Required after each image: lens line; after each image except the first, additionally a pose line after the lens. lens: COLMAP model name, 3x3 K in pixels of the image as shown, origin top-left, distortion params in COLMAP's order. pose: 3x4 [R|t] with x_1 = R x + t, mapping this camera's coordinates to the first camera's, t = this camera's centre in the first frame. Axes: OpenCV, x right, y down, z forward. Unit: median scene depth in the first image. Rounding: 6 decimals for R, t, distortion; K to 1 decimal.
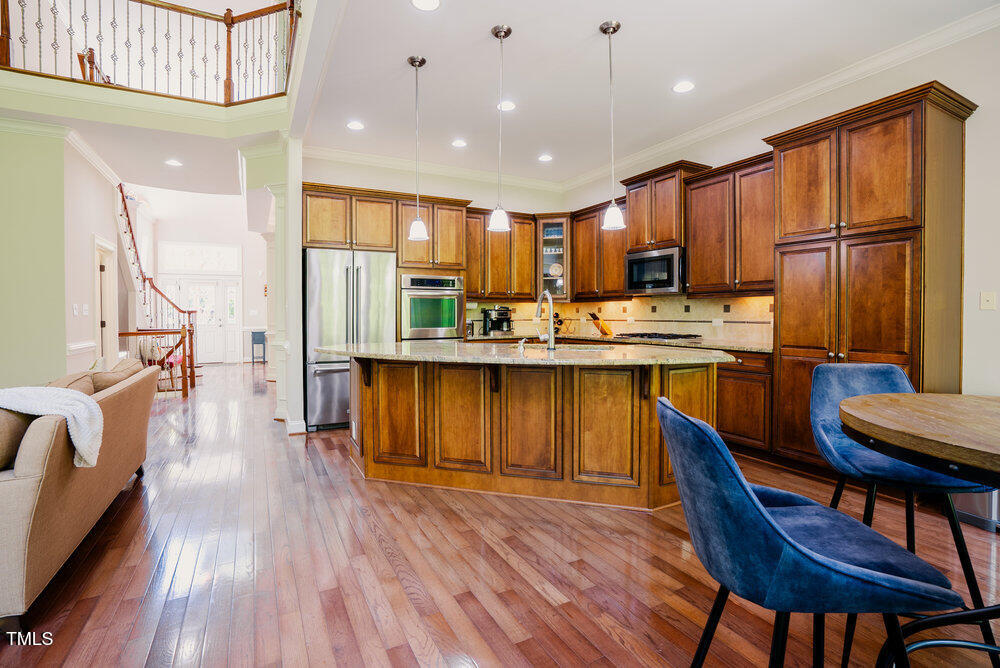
lens RADIAL K [[465.2, 0, 495.9], [0, 465.2, 328.0], [0, 0, 1]] dist [-0.060973, 0.021972]
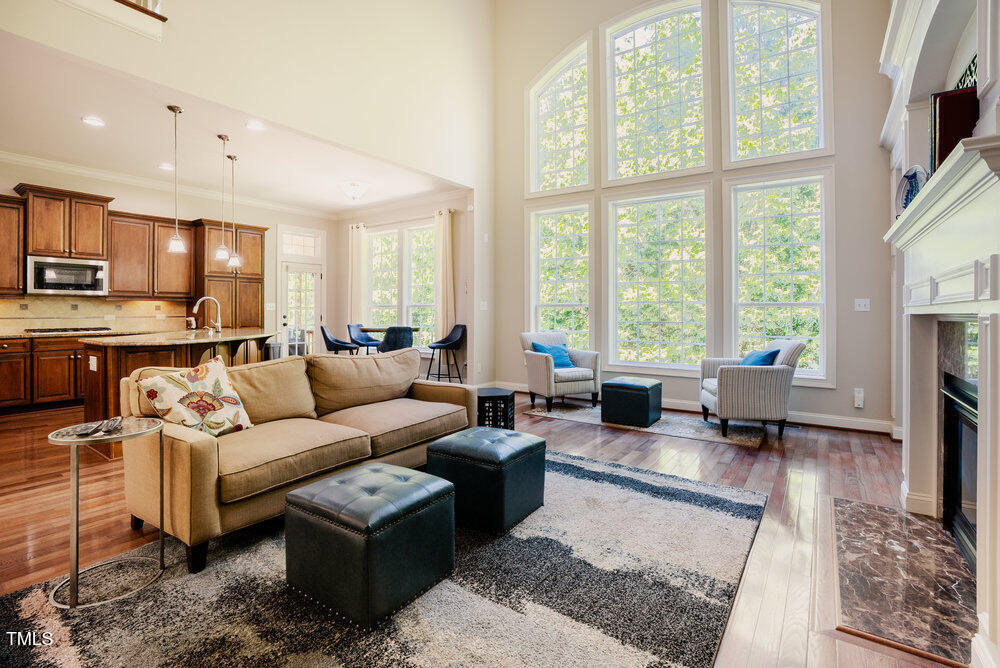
lens RADIAL K [[468.7, 0, 500.7], [0, 468.7, 307.9], [0, 0, 1]] dist [-0.061646, 0.021907]
pose [[-0.454024, 0.011590, 0.890914, -1.078205], [0.032912, 0.999451, 0.003771, -0.006860], [-0.890382, 0.031034, -0.454156, 0.492247]]
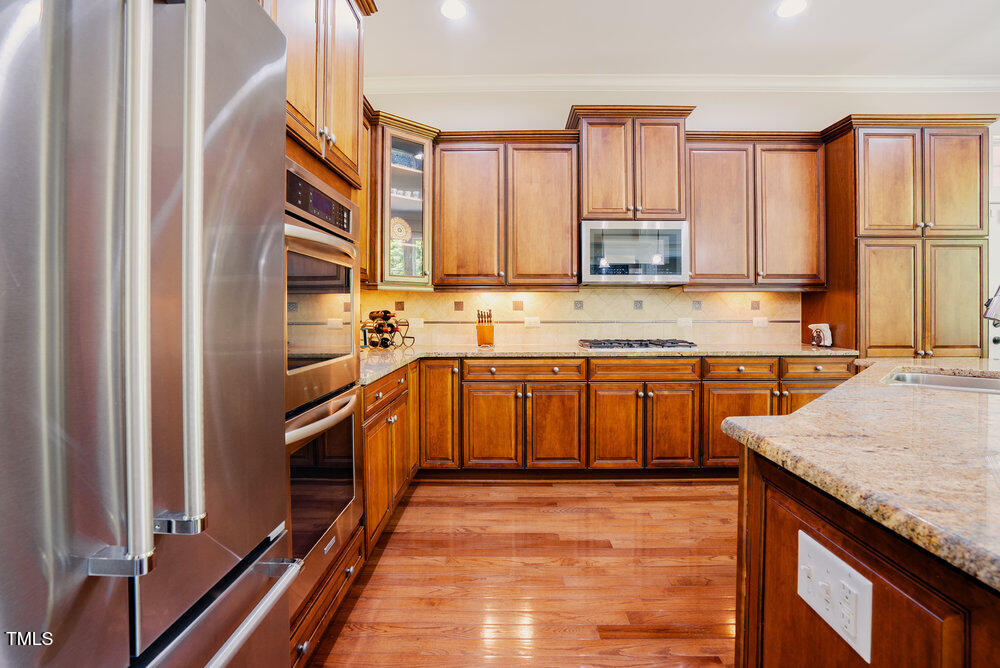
lens RADIAL K [[460.4, 0, 501.1], [0, 460.4, 310.2], [0, 0, 1]] dist [-0.046480, 0.000210]
pose [[0.496157, 0.002833, 0.868228, -0.323214], [0.026646, 0.999474, -0.018489, -0.023340], [-0.867824, 0.032308, 0.495821, 0.756456]]
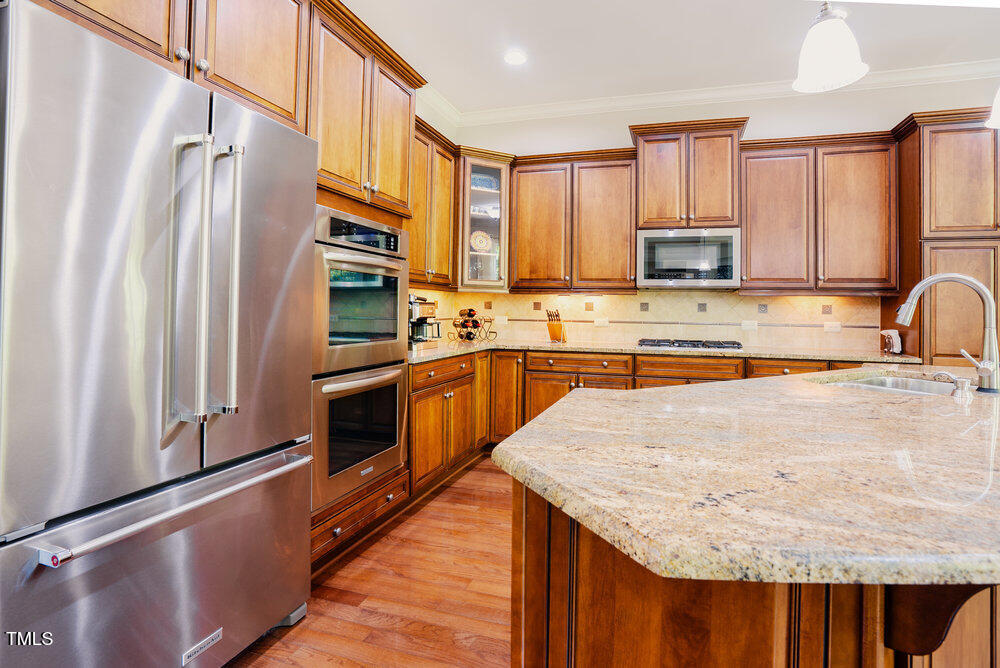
lens RADIAL K [[466.8, 0, 542.1], [0, 466.8, 303.9], [0, 0, 1]] dist [-0.034790, 0.000549]
pose [[0.693183, 0.022677, 0.720404, -0.324225], [0.004861, 0.999335, -0.036135, -0.018926], [-0.720745, 0.028550, 0.692612, 0.592531]]
